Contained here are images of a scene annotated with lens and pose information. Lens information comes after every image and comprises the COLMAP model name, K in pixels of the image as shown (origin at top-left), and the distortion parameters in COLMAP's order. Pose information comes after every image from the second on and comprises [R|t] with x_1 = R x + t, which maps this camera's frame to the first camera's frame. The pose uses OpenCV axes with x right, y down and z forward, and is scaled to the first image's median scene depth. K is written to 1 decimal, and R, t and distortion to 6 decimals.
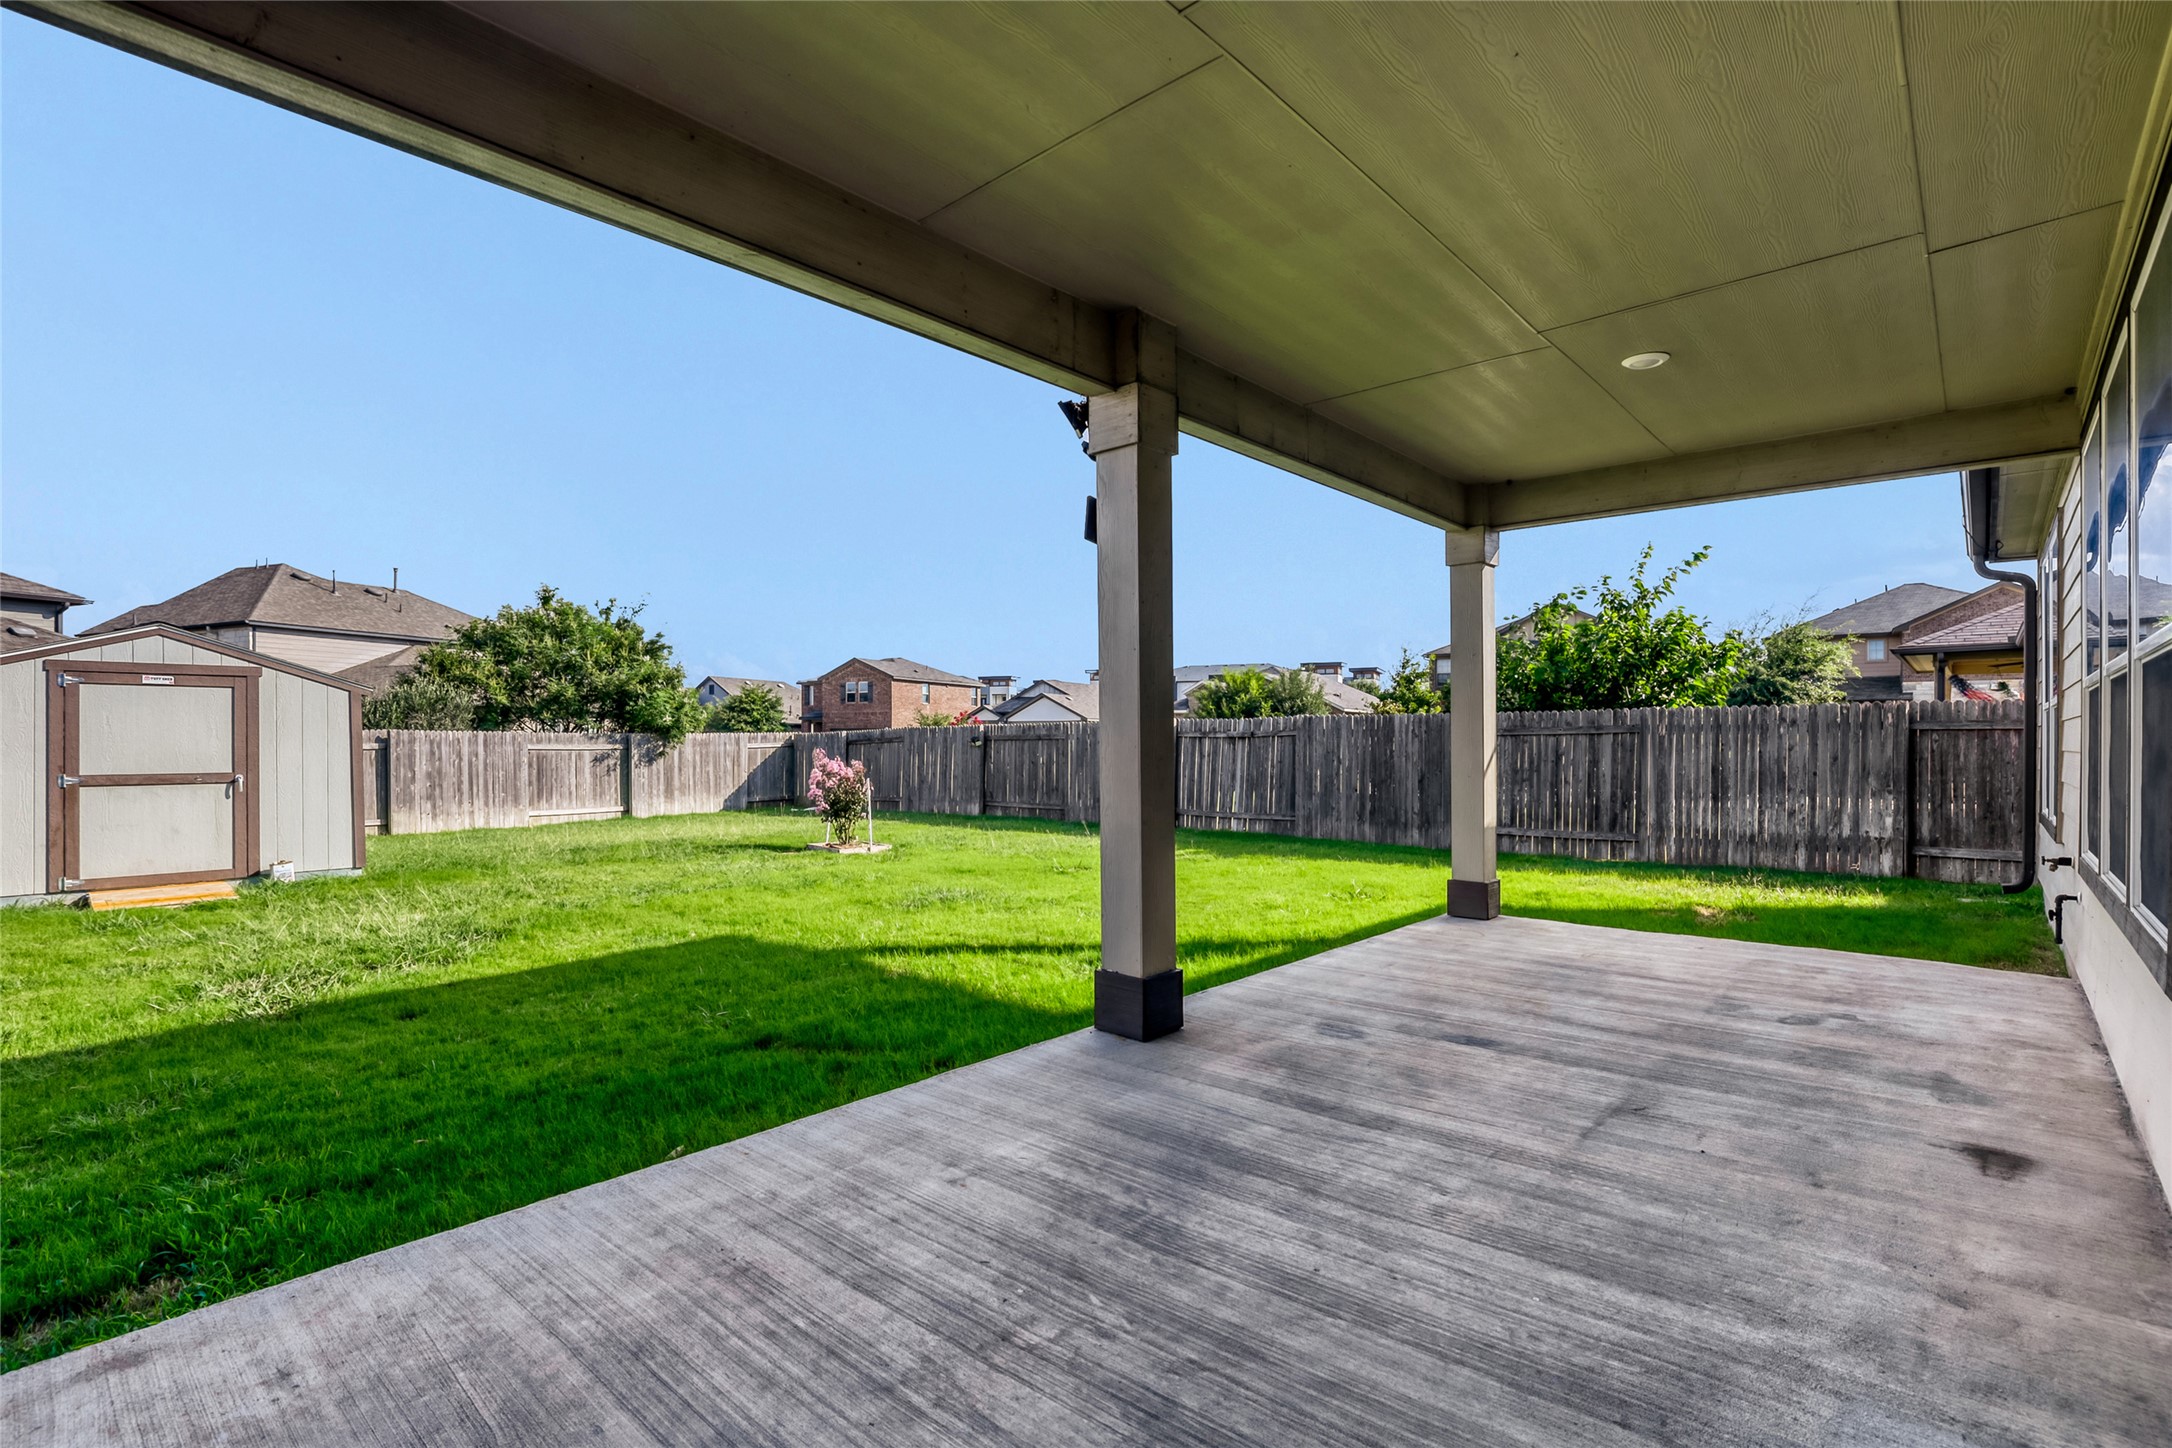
lens RADIAL K [[1022.3, 0, 1085.4], [0, 1022.3, 731.8], [0, 0, 1]] dist [-0.015525, -0.000192]
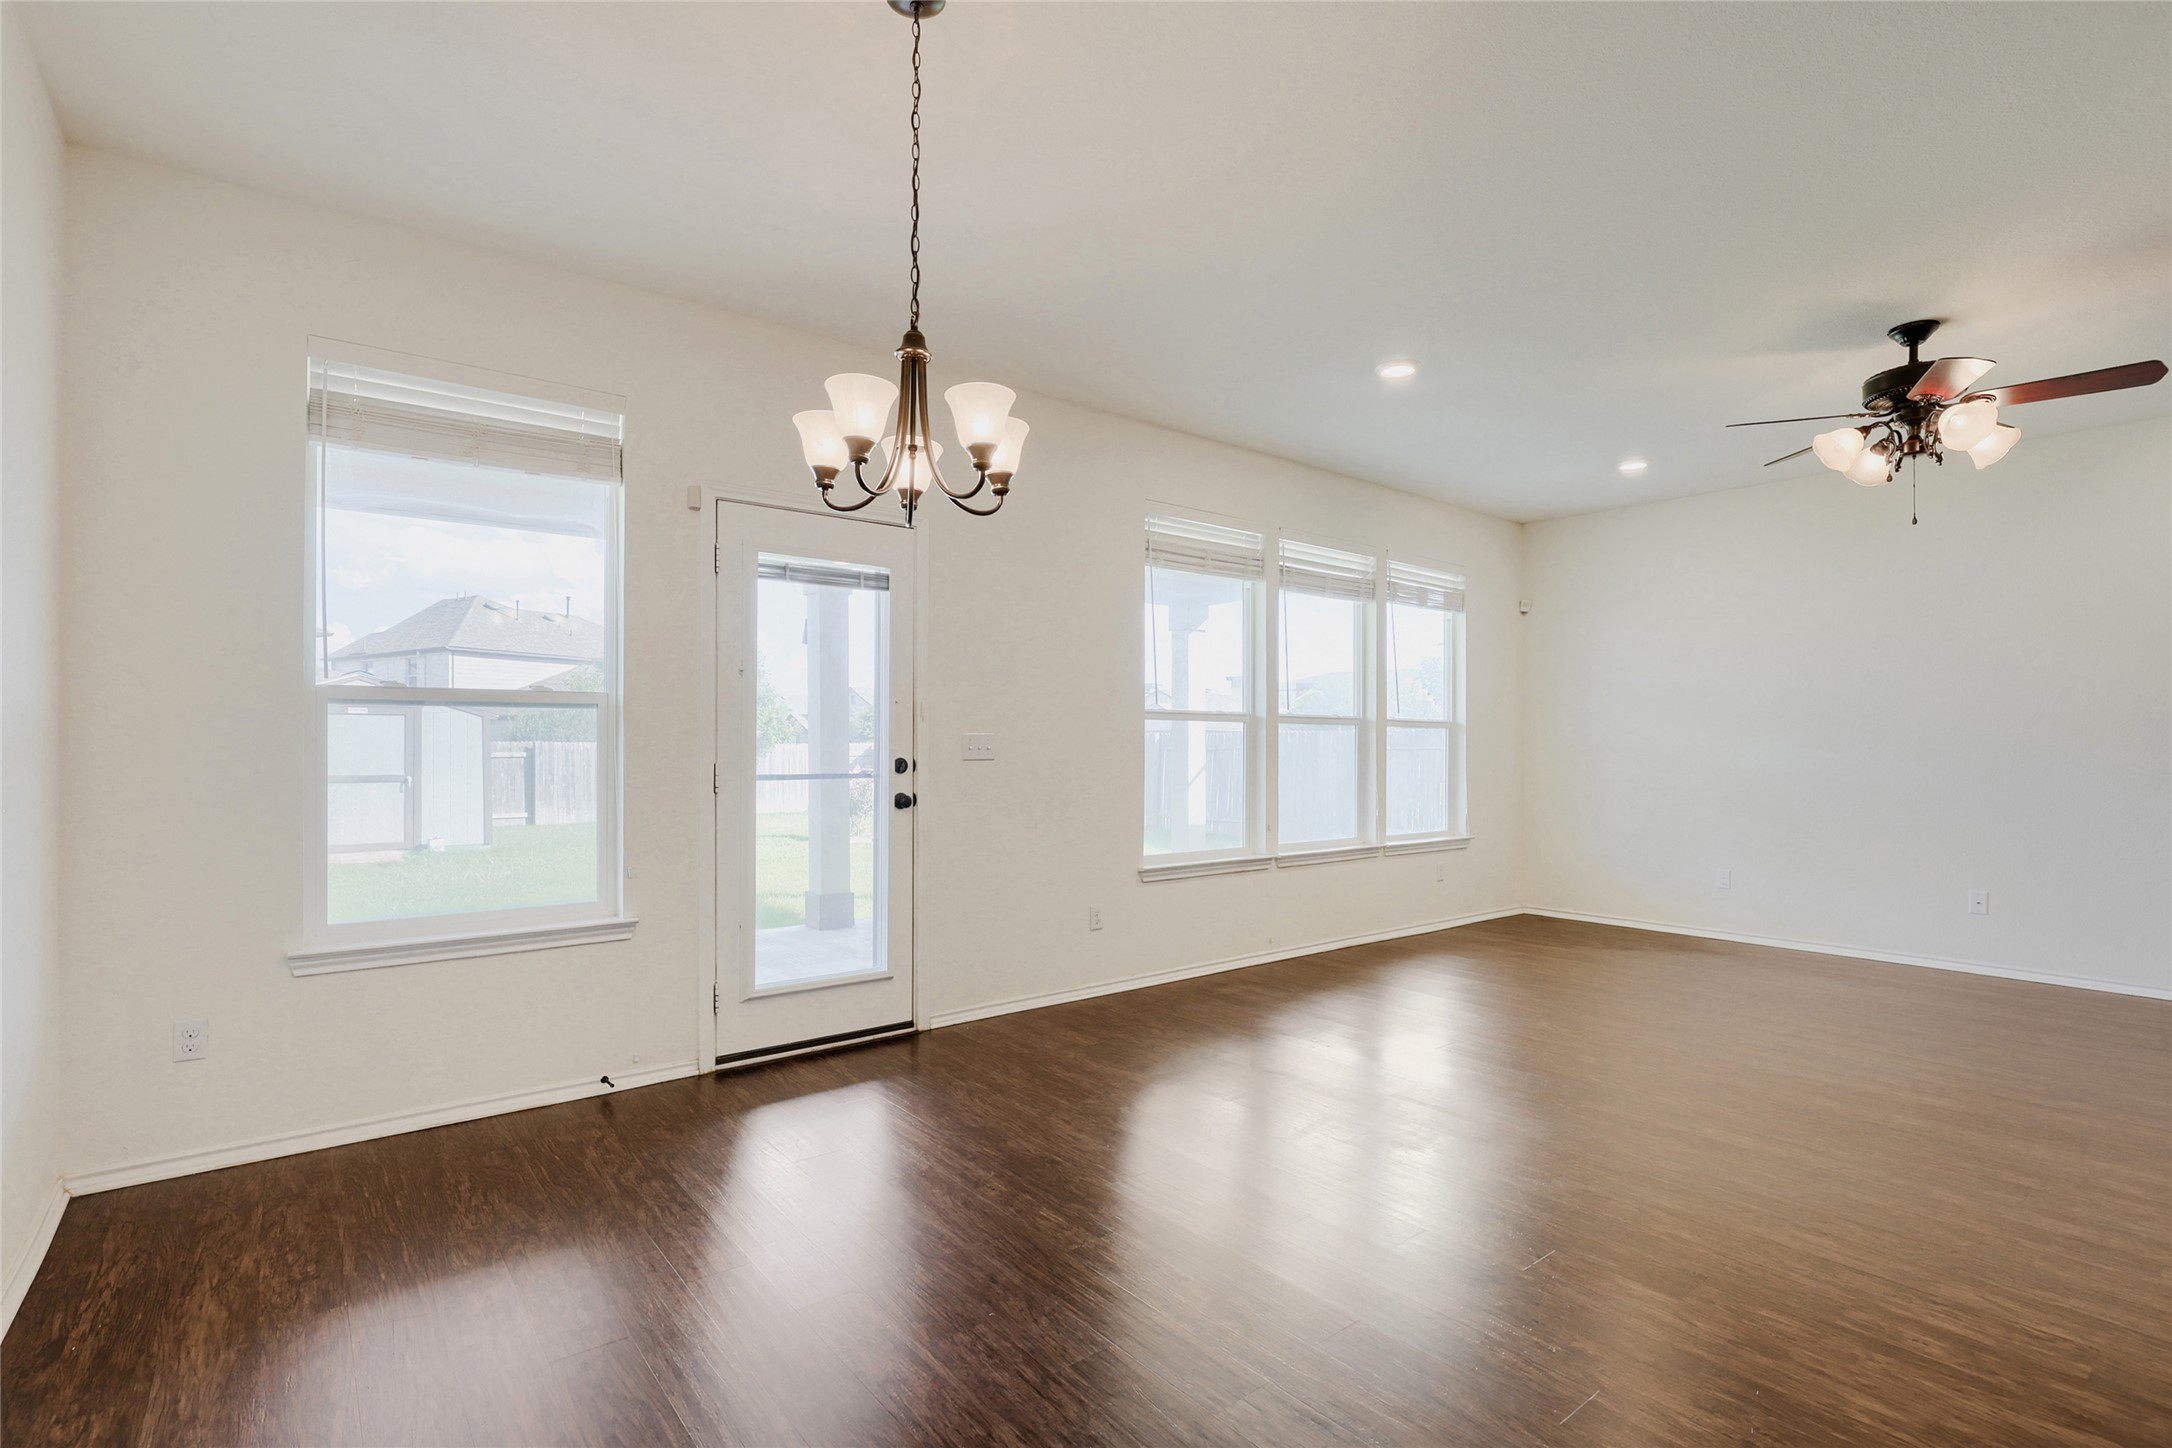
lens RADIAL K [[1022.3, 0, 1043.8], [0, 1022.3, 731.1], [0, 0, 1]] dist [-0.015525, -0.000192]
pose [[0.985642, 0.000356, -0.168849, 0.144461], [-0.001675, 0.999969, -0.007670, -0.006251], [0.168841, 0.007843, 0.985612, -0.132189]]
